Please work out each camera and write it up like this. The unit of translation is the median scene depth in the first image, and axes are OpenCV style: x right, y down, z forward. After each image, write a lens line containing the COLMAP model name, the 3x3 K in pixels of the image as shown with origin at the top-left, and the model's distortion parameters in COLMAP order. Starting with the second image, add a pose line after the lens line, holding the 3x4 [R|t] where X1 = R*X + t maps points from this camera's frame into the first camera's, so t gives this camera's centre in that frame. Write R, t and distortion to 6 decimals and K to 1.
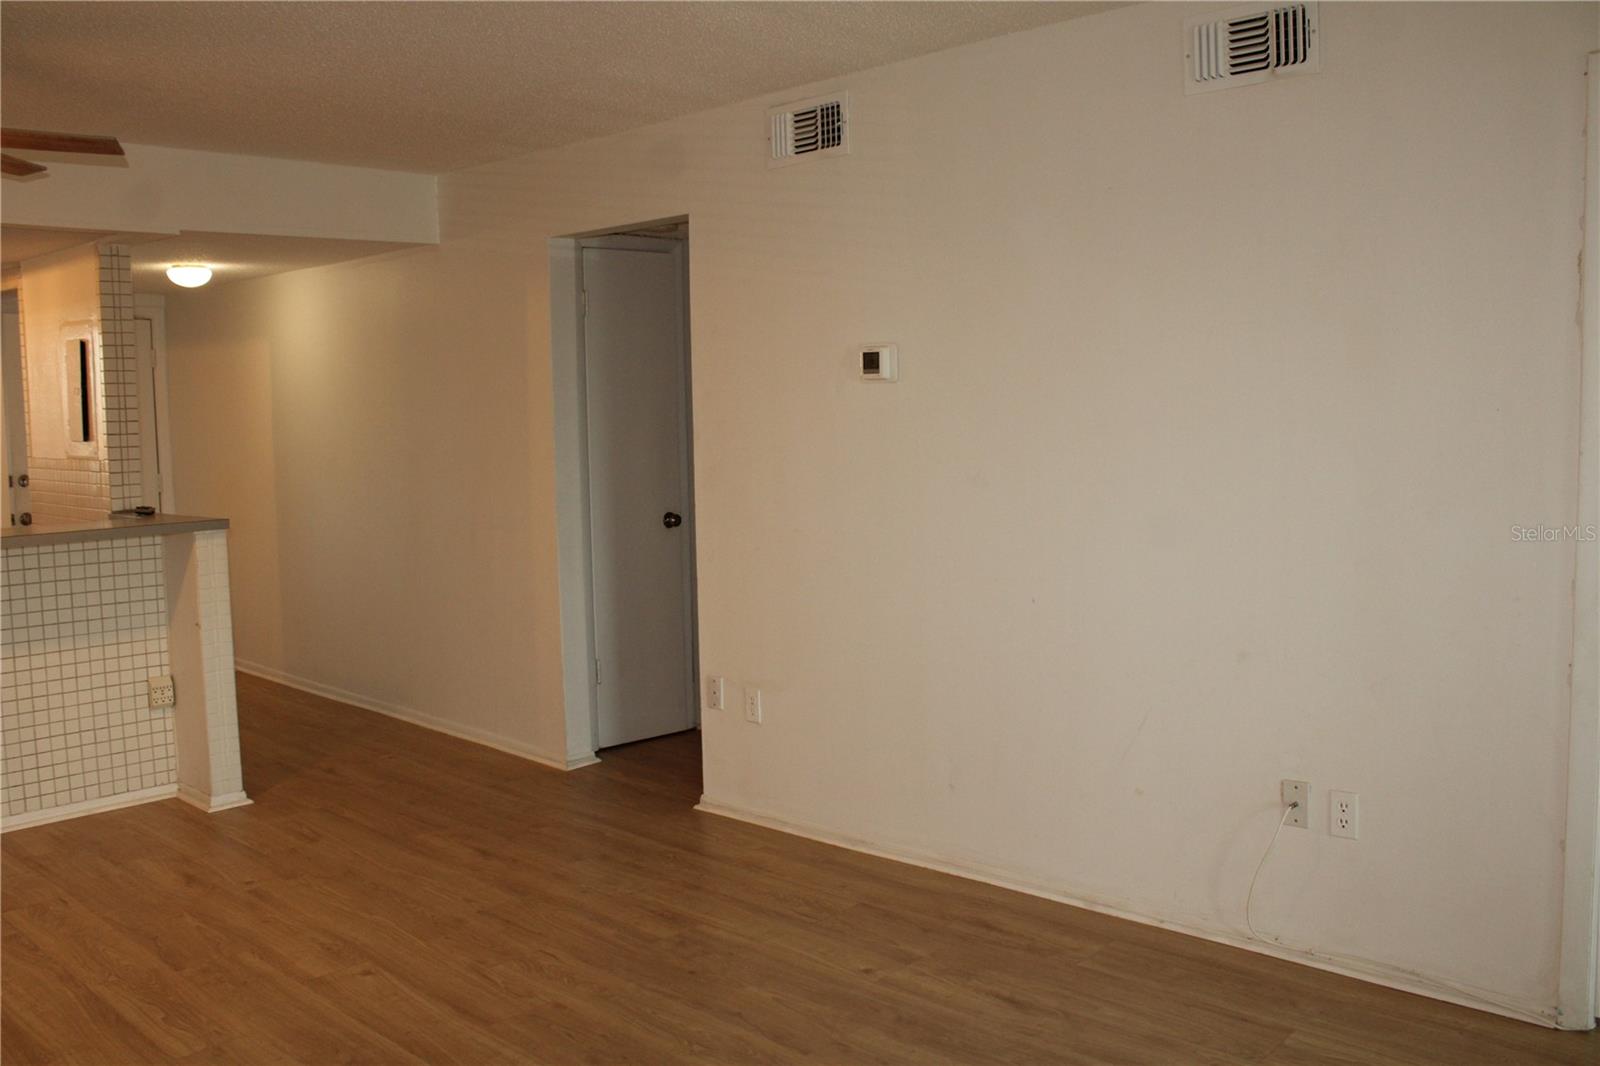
lens RADIAL K [[1369.7, 0, 813.0], [0, 1369.7, 528.6], [0, 0, 1]] dist [-0.158367, 0.131584]
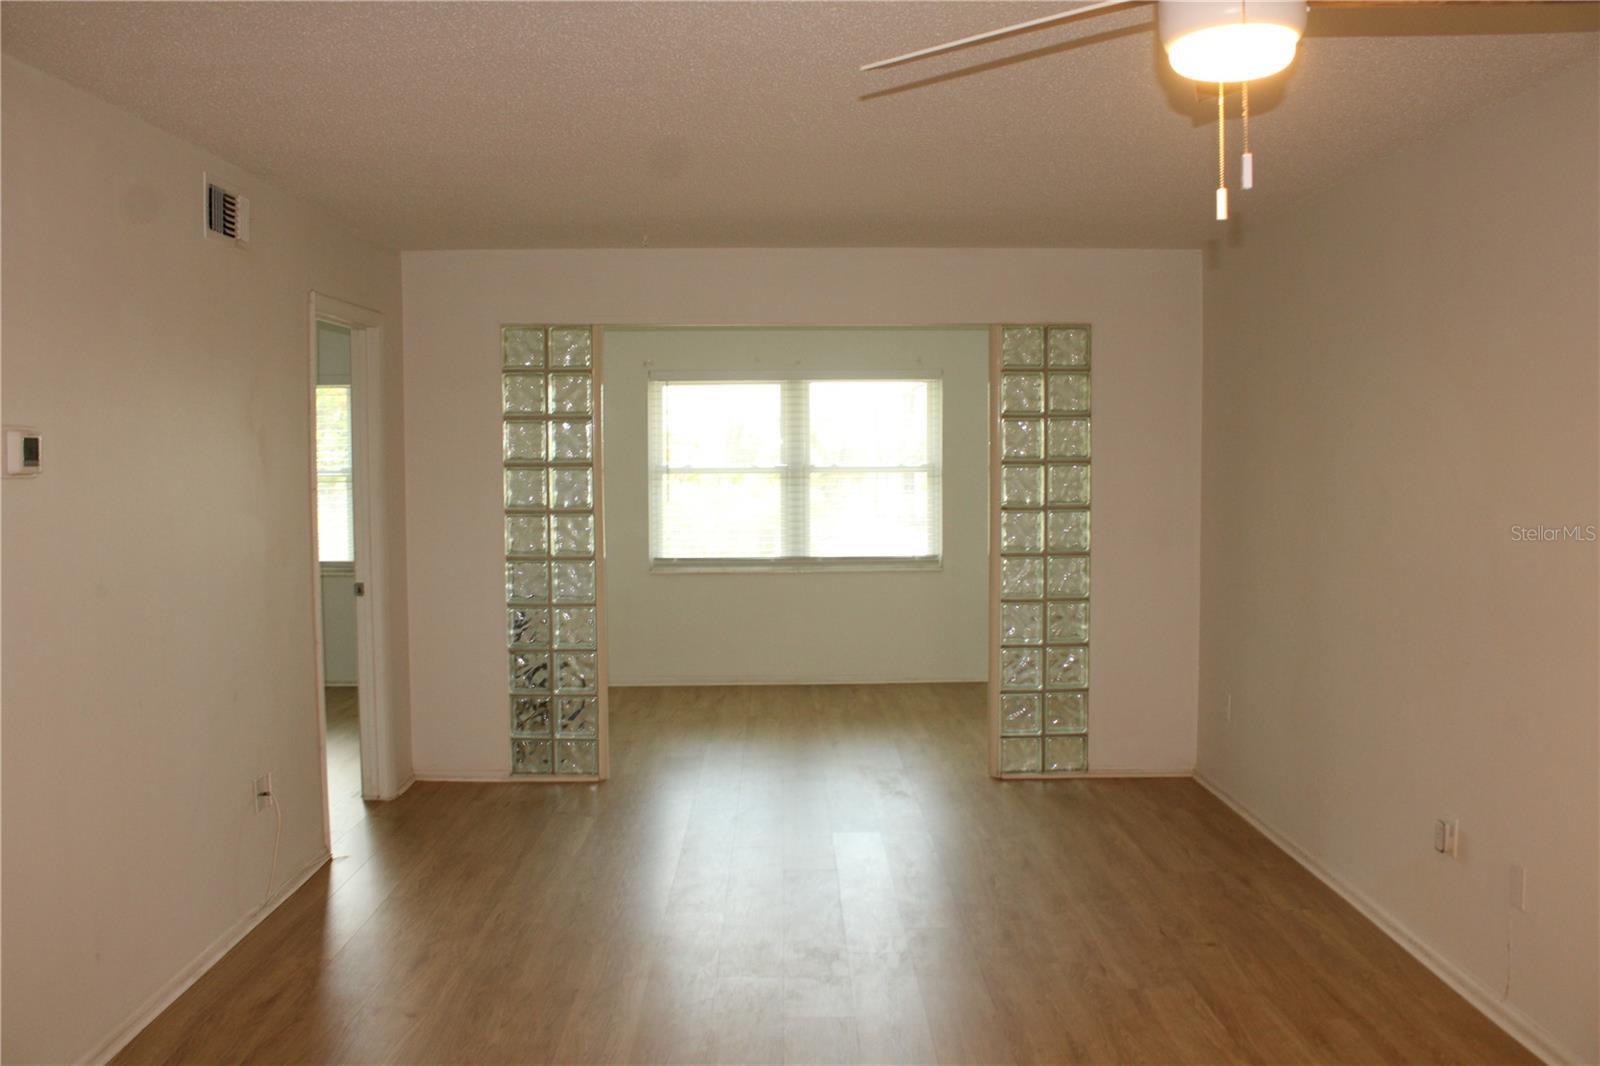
lens RADIAL K [[1369.7, 0, 811.4], [0, 1369.7, 532.8], [0, 0, 1]] dist [-0.158367, 0.131584]
pose [[-0.698782, -0.020846, 0.715031, -0.730425], [0.082334, 0.990588, 0.109342, -0.114099], [-0.710581, 0.135277, -0.690489, 1.130491]]
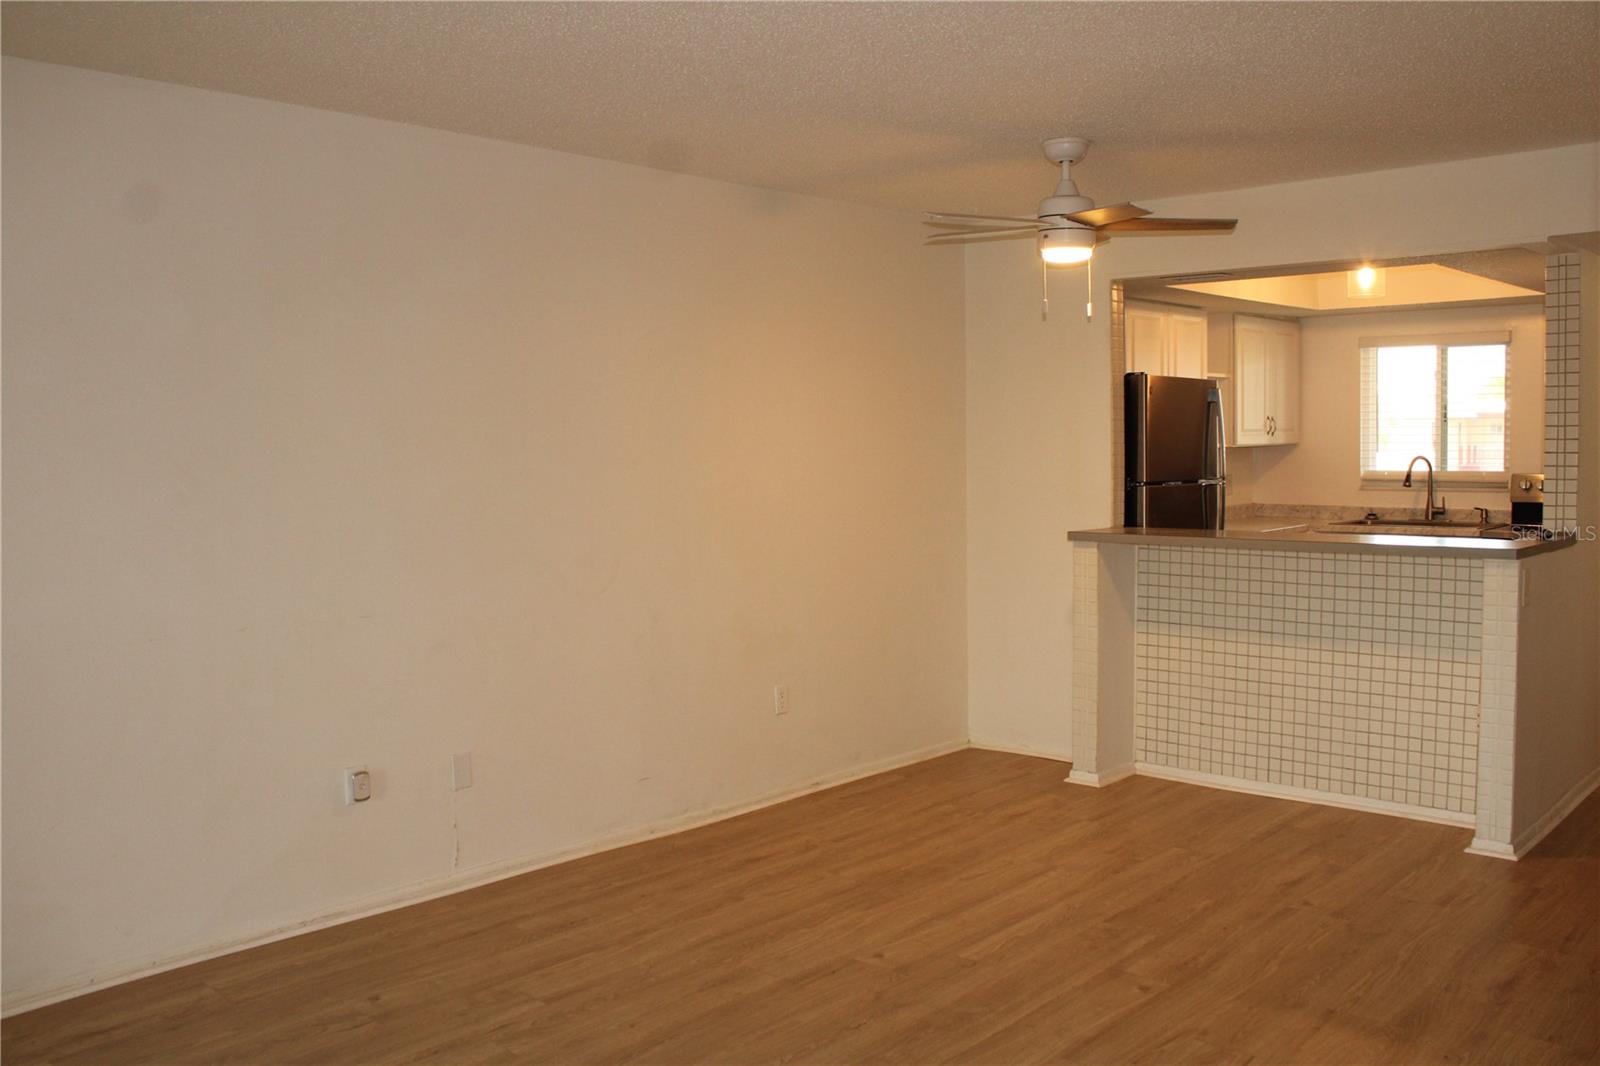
lens RADIAL K [[1369.7, 0, 808.0], [0, 1369.7, 537.0], [0, 0, 1]] dist [-0.158367, 0.131584]
pose [[0.010307, 0.090245, -0.995866, 0.513692], [-0.076325, 0.993085, 0.089203, -0.065808], [0.997030, 0.075090, 0.017124, 0.543243]]
